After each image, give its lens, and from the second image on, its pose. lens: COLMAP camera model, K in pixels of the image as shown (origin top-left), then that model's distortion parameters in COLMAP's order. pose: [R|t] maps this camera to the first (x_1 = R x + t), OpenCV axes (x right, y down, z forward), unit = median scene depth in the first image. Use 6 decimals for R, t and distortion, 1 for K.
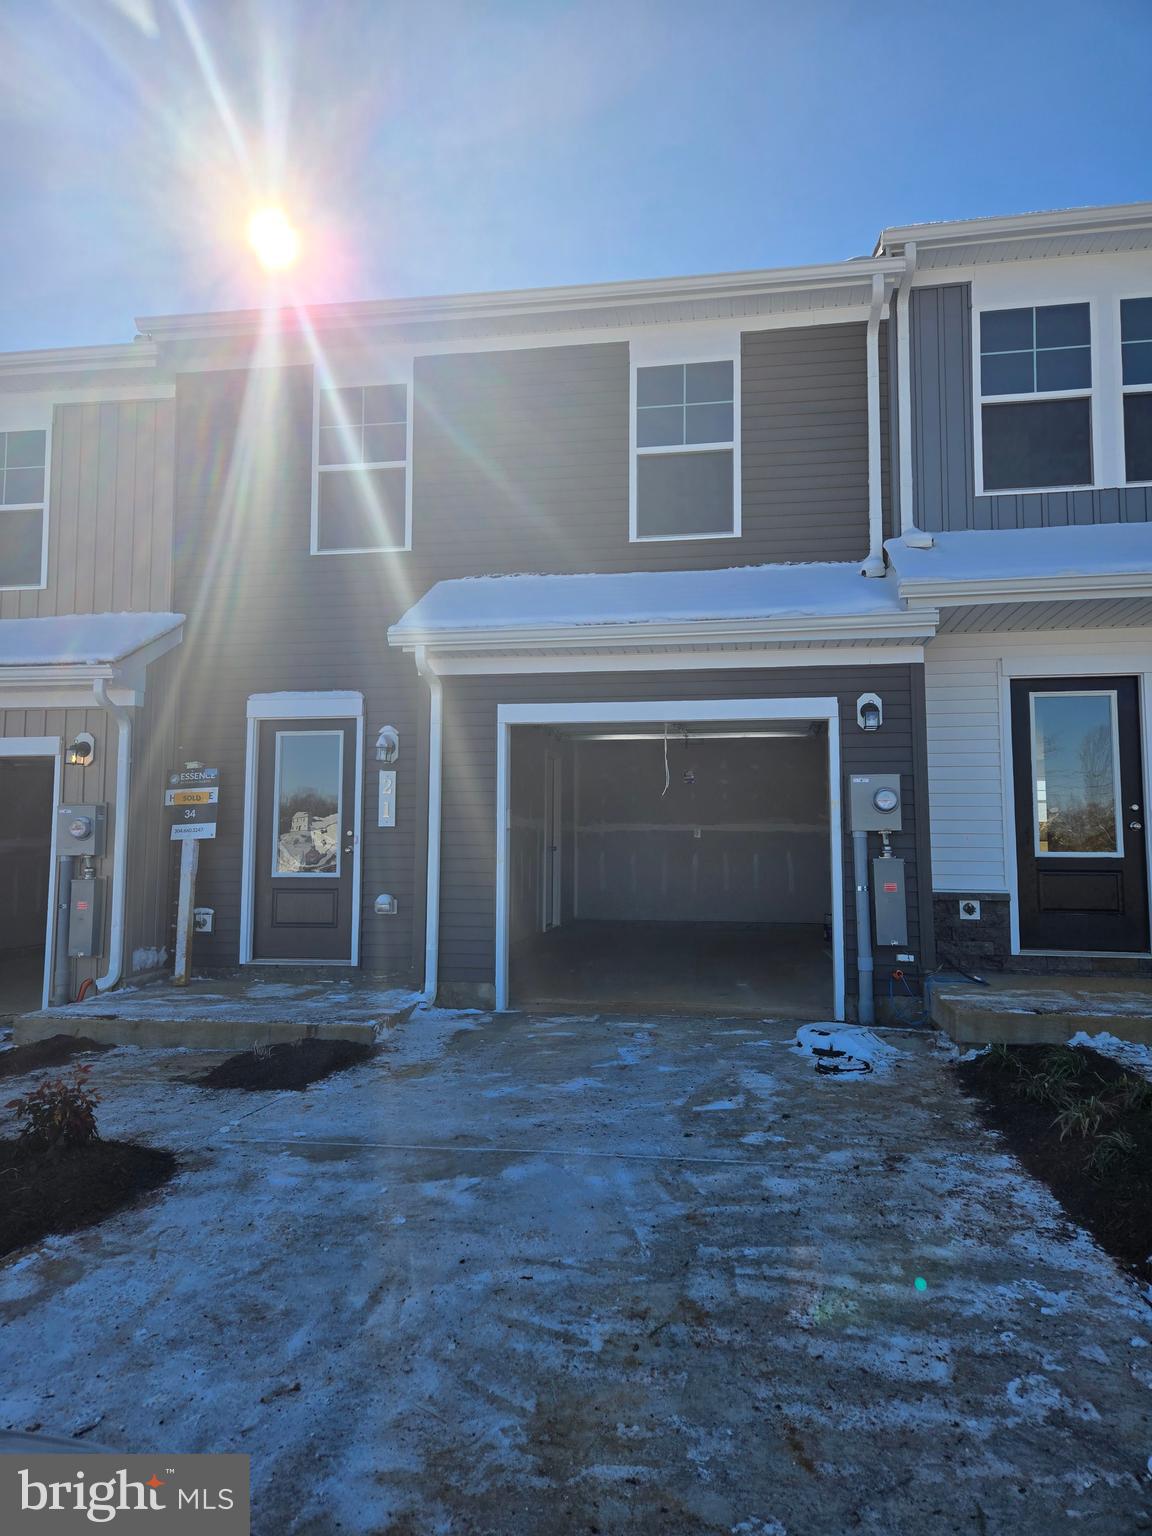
lens RADIAL K [[1004.7, 0, 583.3], [0, 1004.7, 766.6], [0, 0, 1]] dist [0.087325, -0.053563]
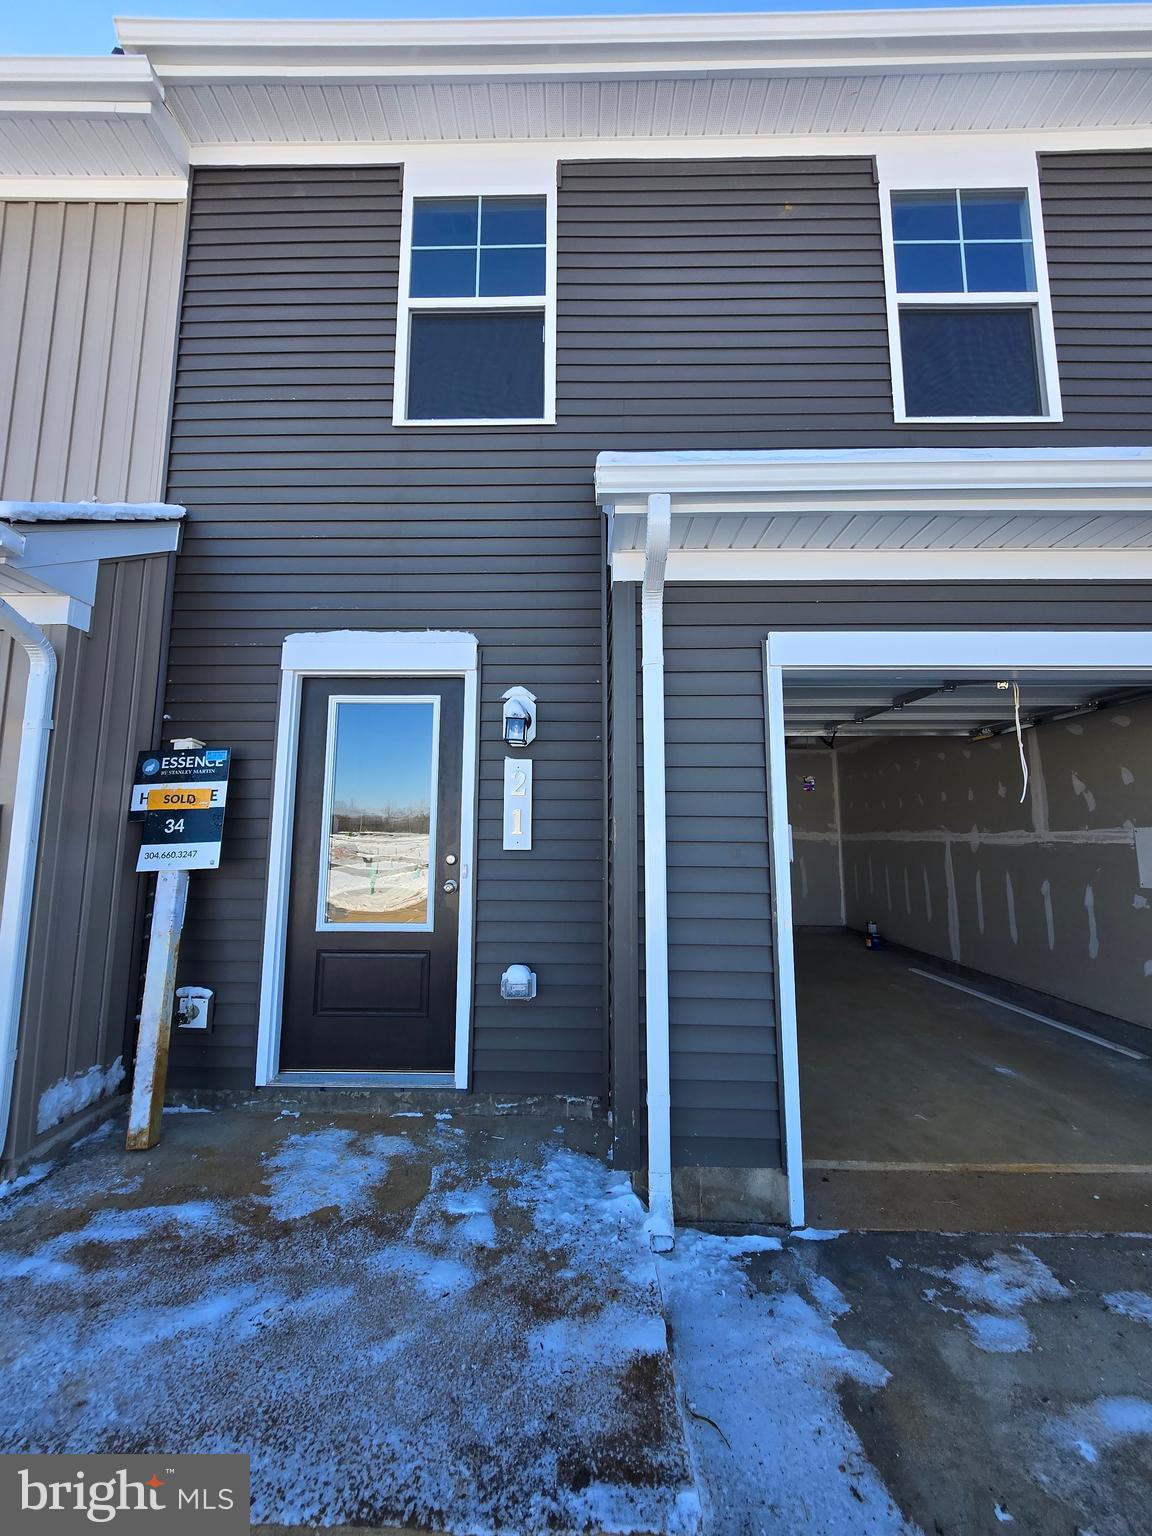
lens RADIAL K [[622.3, 0, 574.9], [0, 622.3, 761.9], [0, 0, 1]] dist [0.017372, -0.009637]
pose [[0.989485, 0.019954, 0.143250, -0.231166], [-0.014162, 0.999045, -0.041341, 0.023252], [-0.143938, 0.038878, 0.988823, 0.666461]]
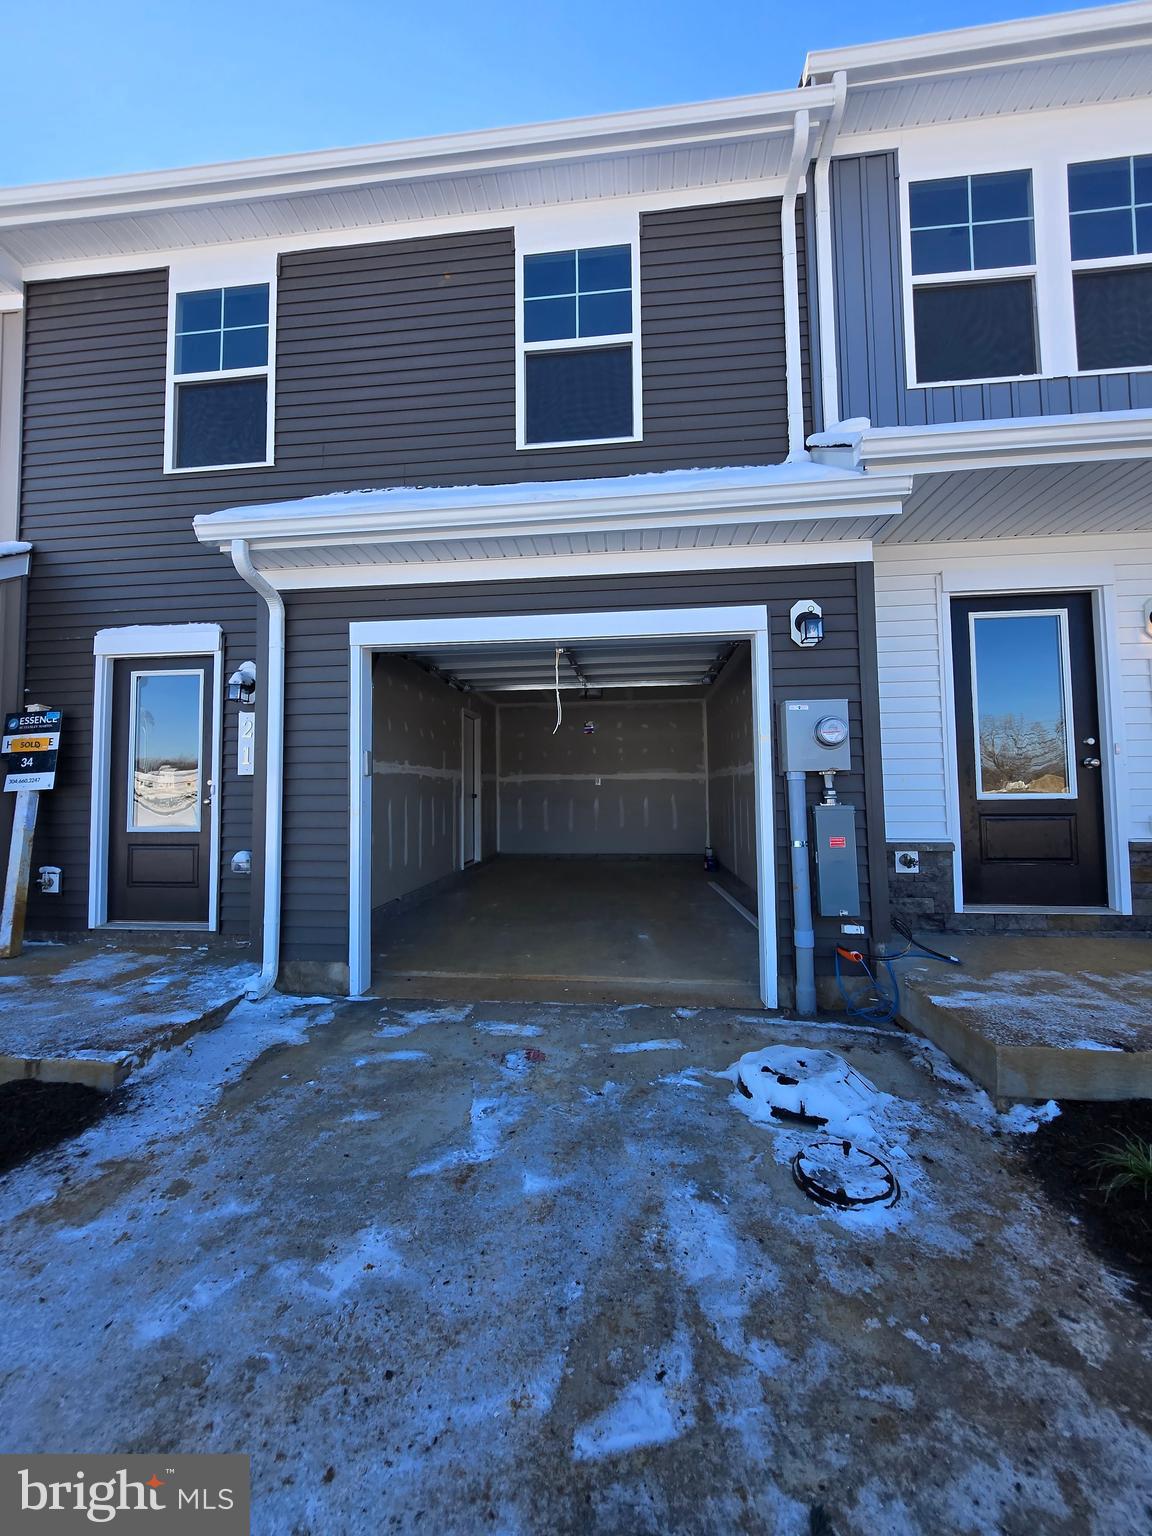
lens RADIAL K [[620.9, 0, 557.4], [0, 620.9, 764.2], [0, 0, 1]] dist [0.002817, 0.000024]
pose [[0.998957, -0.009578, 0.044648, 0.057999], [0.008041, 0.999373, 0.034476, 0.036067], [-0.044950, -0.034081, 0.998408, 0.474955]]
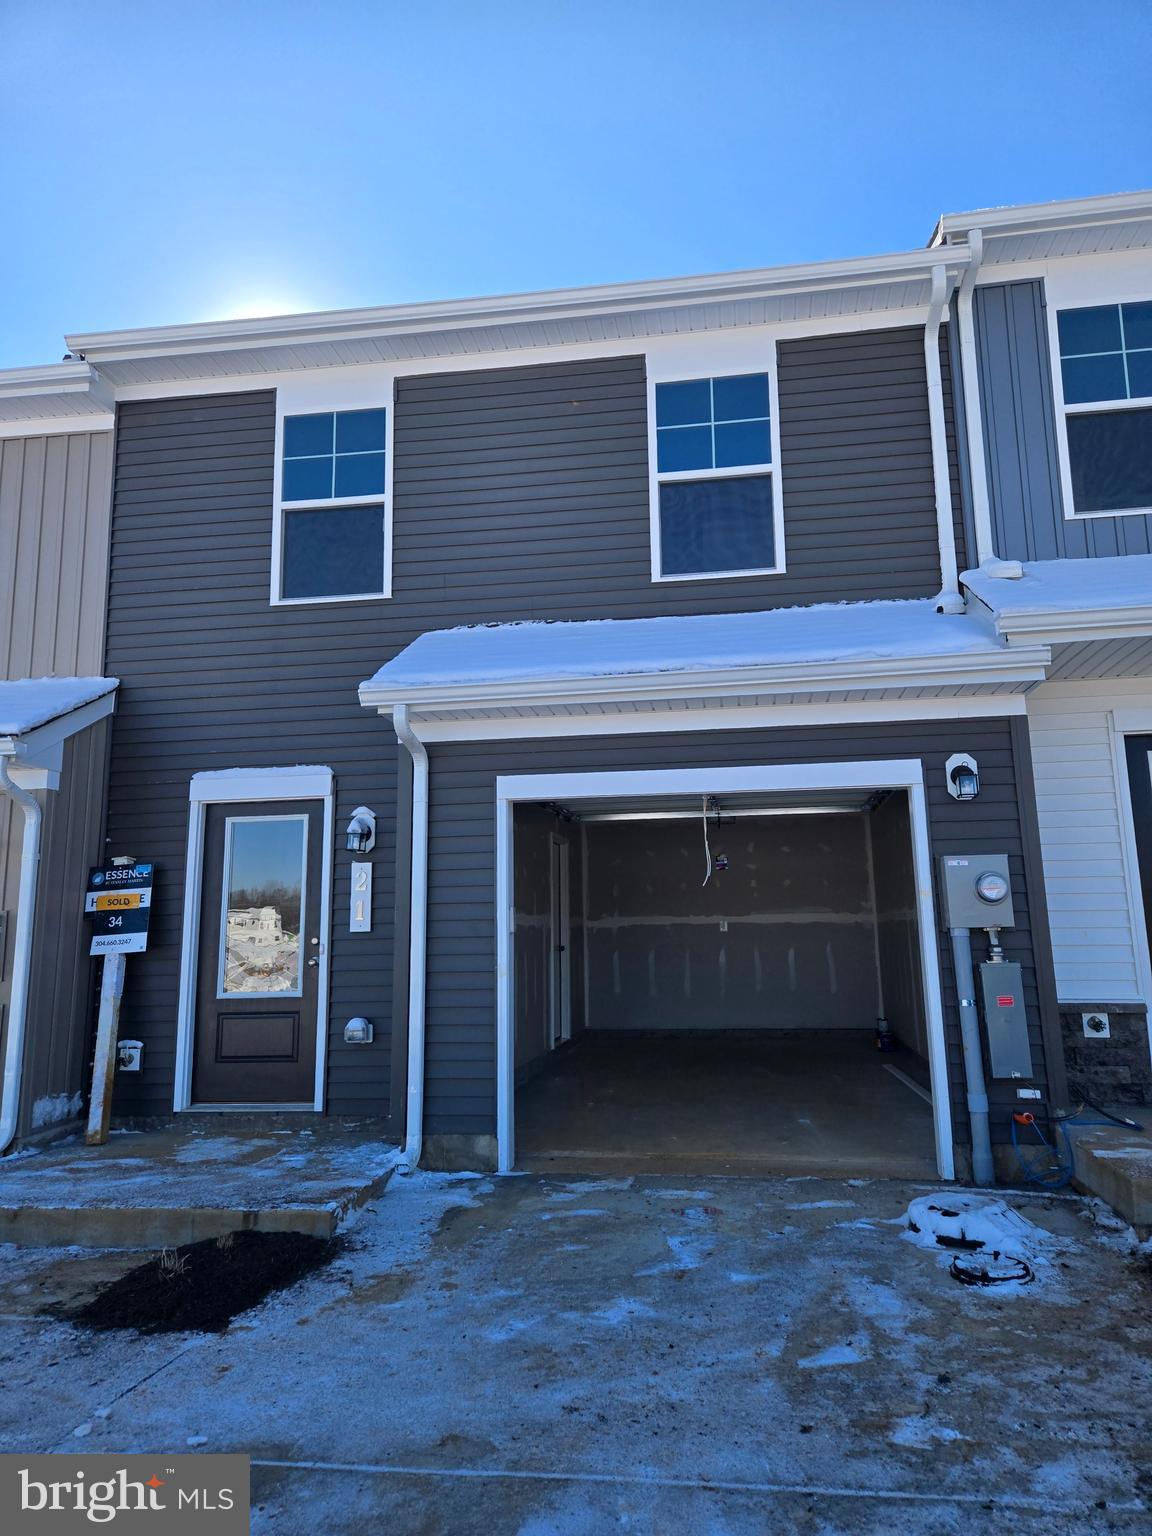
lens RADIAL K [[1024.0, 0, 597.7], [0, 1024.0, 763.5], [0, 0, 1]] dist [0.083456, -0.060866]
pose [[0.999676, -0.018427, 0.017546, -0.017920], [0.019873, 0.996079, -0.086209, 0.000236], [-0.015889, 0.086529, 0.996123, 0.175198]]
